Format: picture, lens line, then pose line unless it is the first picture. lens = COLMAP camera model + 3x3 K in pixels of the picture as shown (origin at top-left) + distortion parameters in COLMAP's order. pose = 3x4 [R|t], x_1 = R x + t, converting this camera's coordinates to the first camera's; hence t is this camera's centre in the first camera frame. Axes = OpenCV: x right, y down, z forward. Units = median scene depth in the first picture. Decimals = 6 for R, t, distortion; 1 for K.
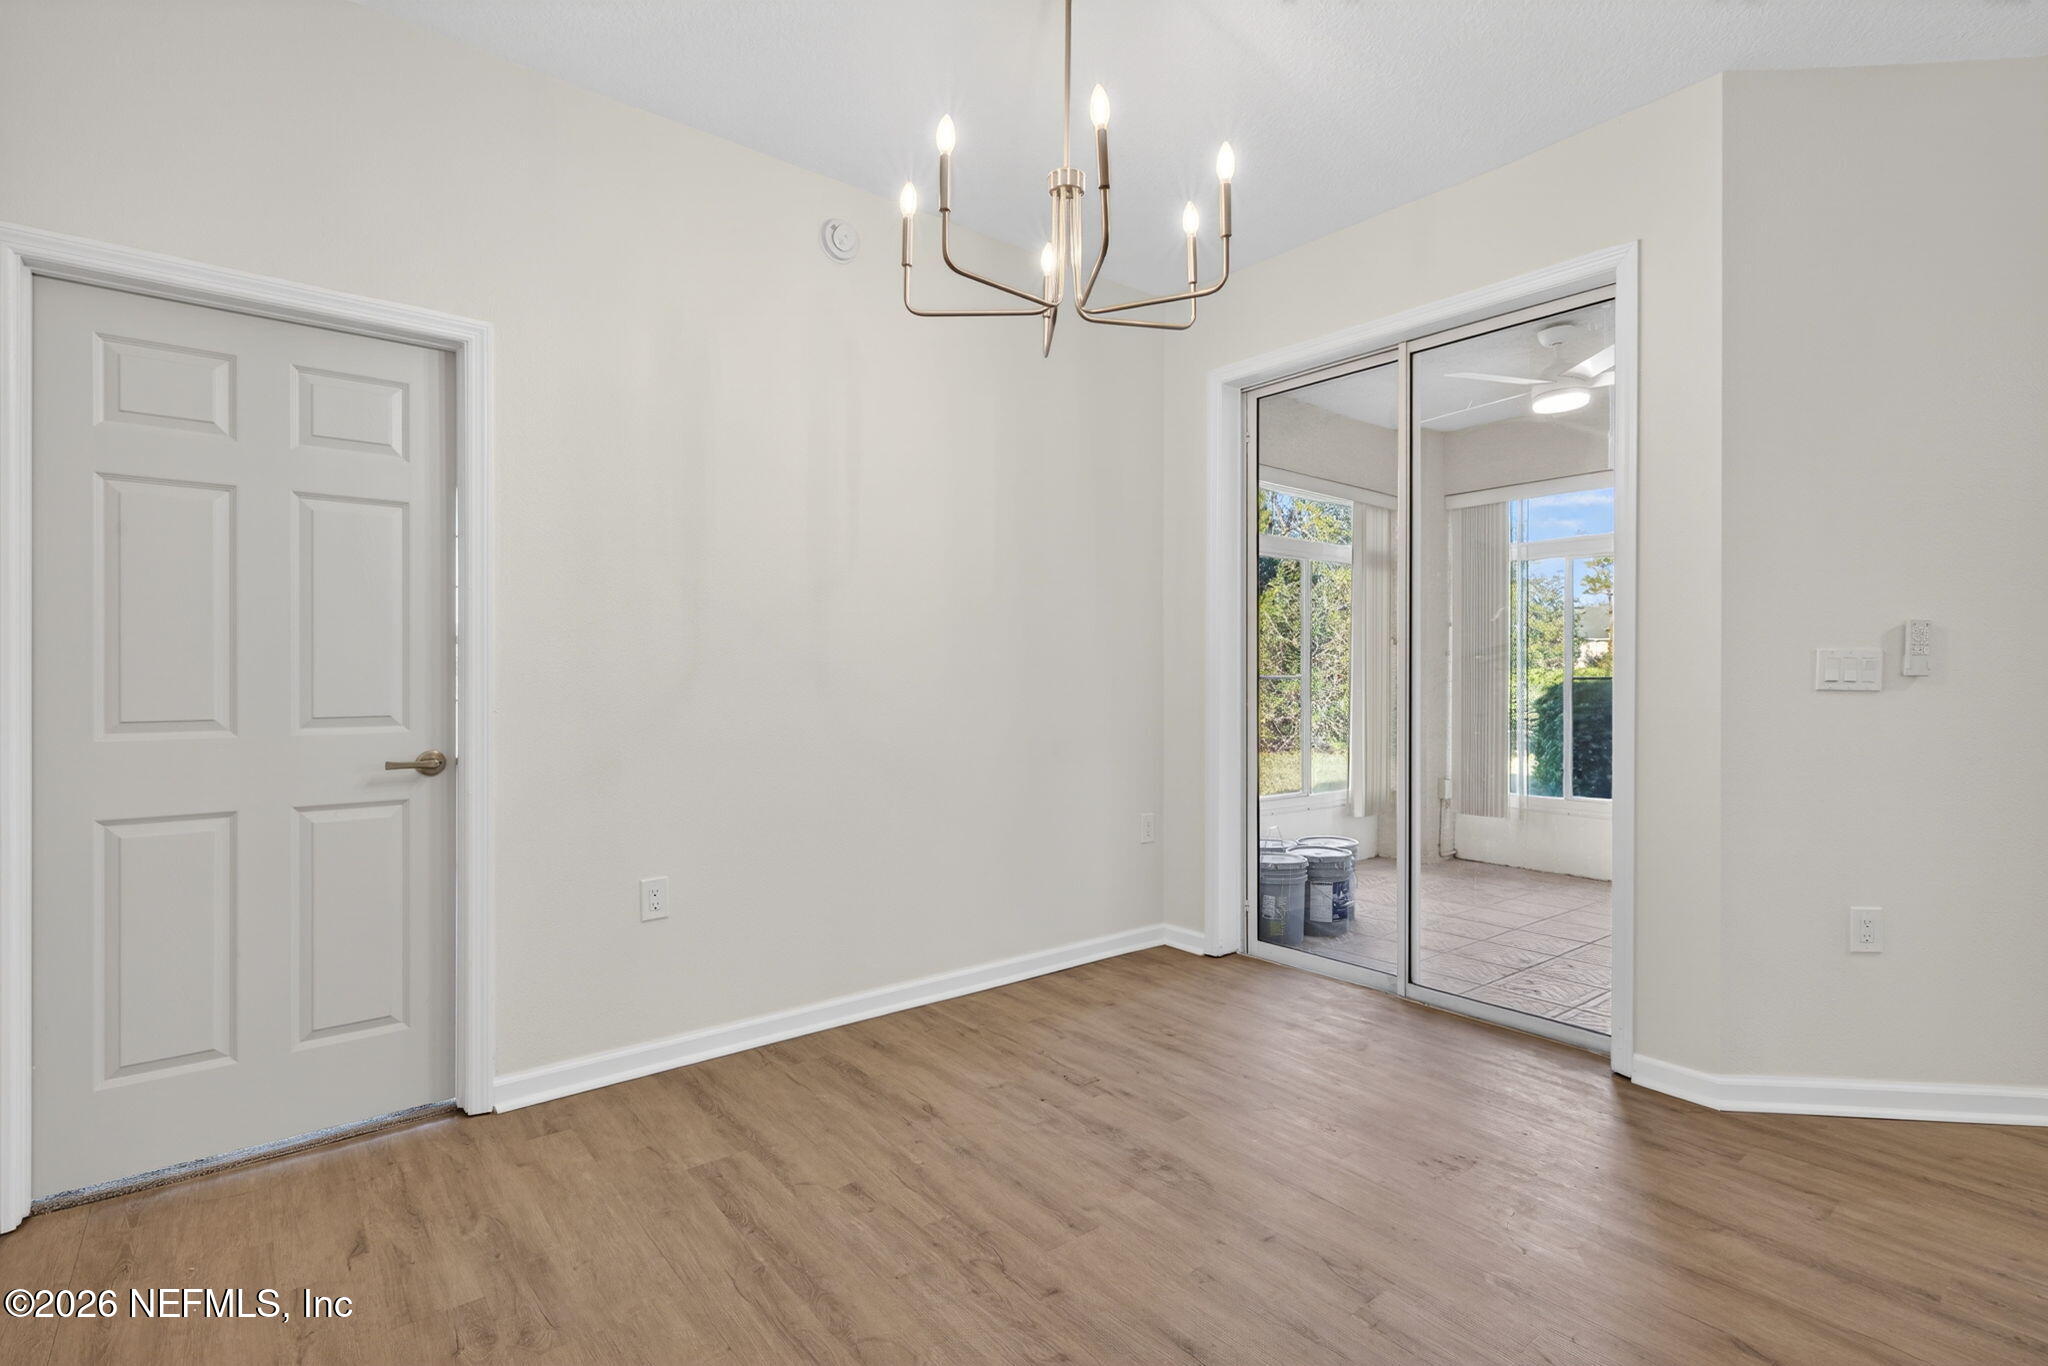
lens RADIAL K [[976.3, 0, 1079.8], [0, 976.3, 673.0], [0, 0, 1]] dist [0.004523, 0.001519]
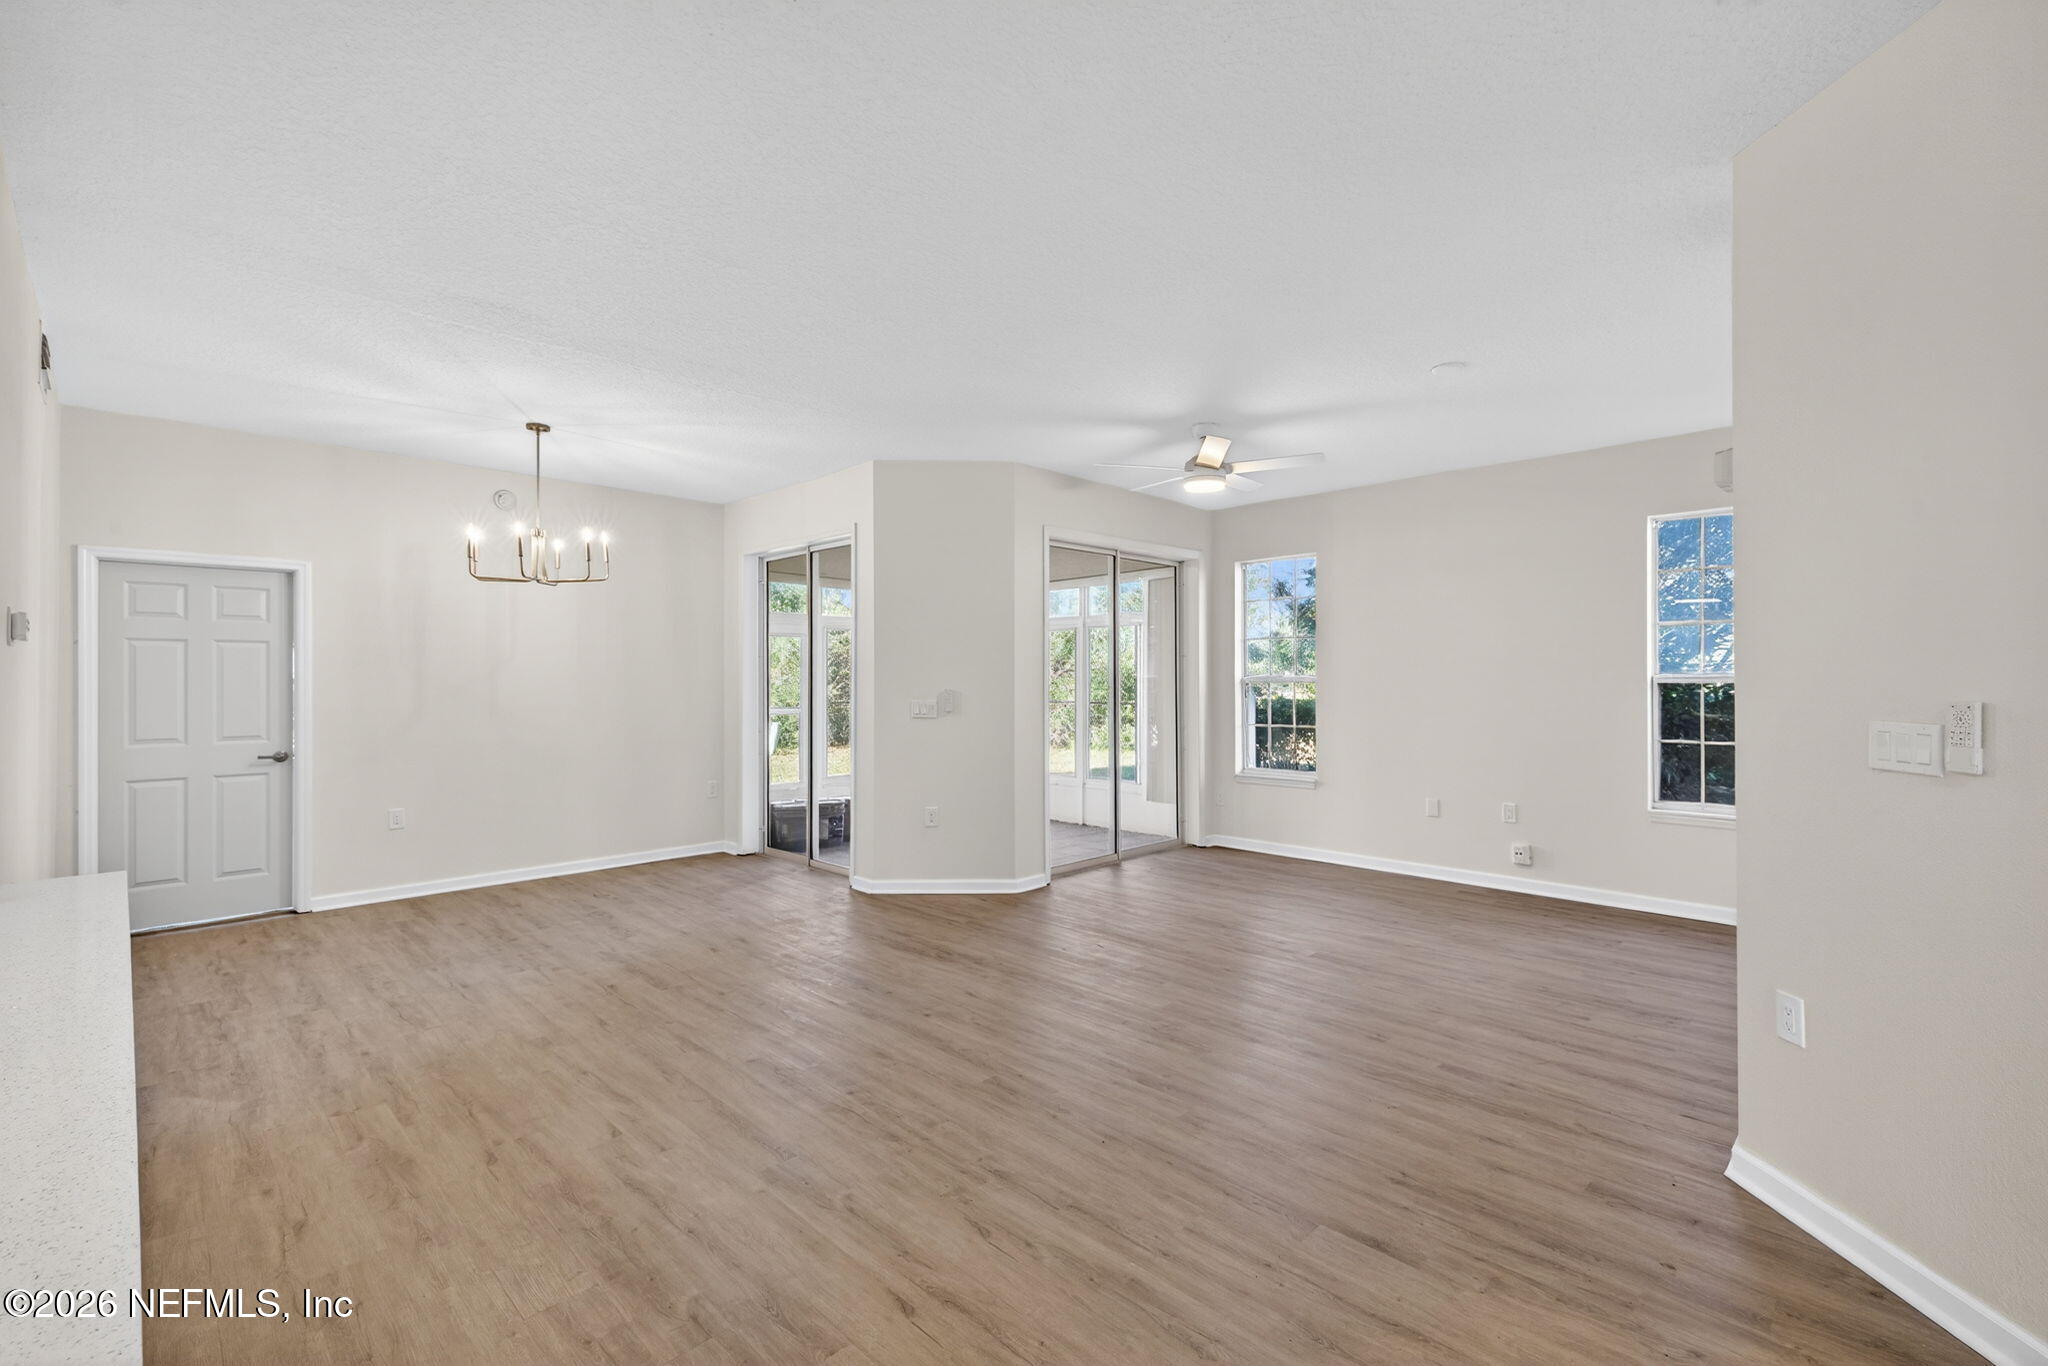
lens RADIAL K [[850.5, 0, 1036.3], [0, 850.5, 679.9], [0, 0, 1]] dist [0.014332, -0.002283]
pose [[0.994920, -0.004174, 0.100579, 0.840422], [0.004525, 0.999984, -0.003262, -0.067614], [-0.100564, 0.003701, 0.994924, -1.103792]]
